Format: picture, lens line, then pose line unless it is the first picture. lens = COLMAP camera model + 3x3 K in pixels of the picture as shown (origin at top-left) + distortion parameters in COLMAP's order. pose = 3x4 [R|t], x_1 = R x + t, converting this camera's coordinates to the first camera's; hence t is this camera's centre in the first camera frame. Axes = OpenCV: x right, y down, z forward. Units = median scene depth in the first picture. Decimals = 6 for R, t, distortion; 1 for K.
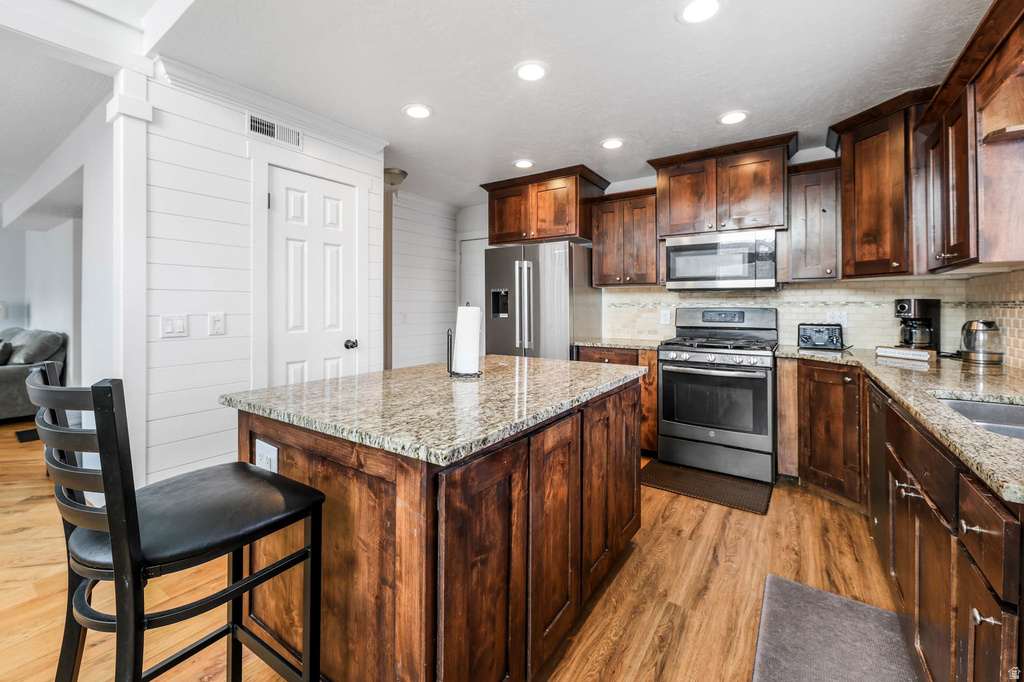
lens RADIAL K [[430.4, 0, 531.6], [0, 430.4, 304.9], [0, 0, 1]] dist [-0.007187, -0.000041]
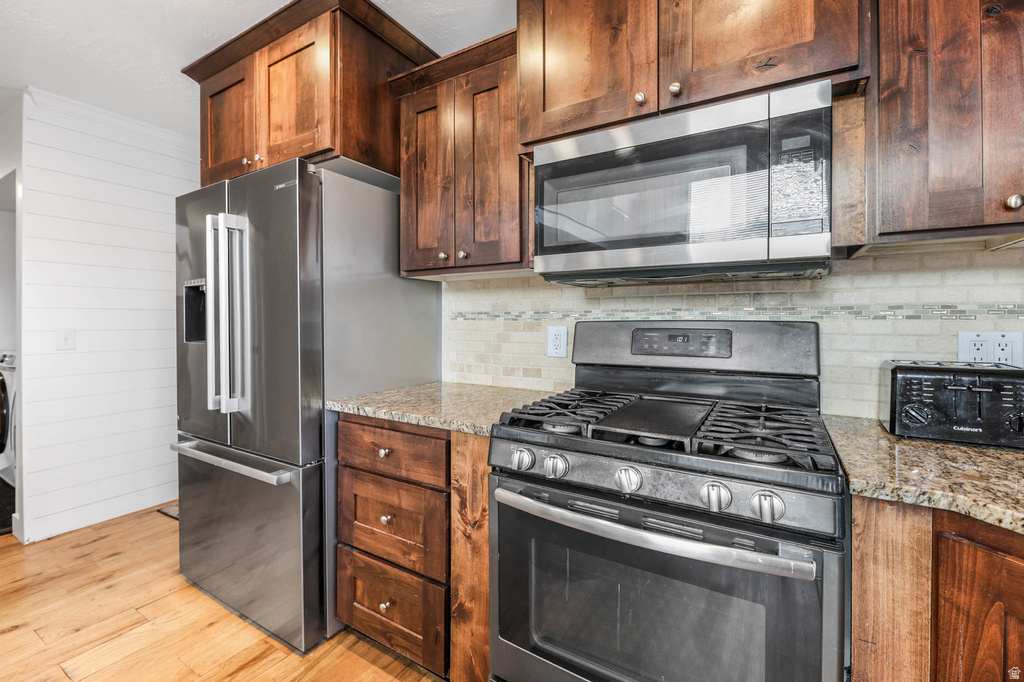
lens RADIAL K [[430.4, 0, 499.1], [0, 430.4, 320.0], [0, 0, 1]] dist [-0.007187, -0.000041]
pose [[0.999742, 0.000453, -0.022711, 0.287348], [-0.000355, 0.999991, 0.004325, 0.004402], [0.022713, -0.004316, 0.999733, 0.595272]]
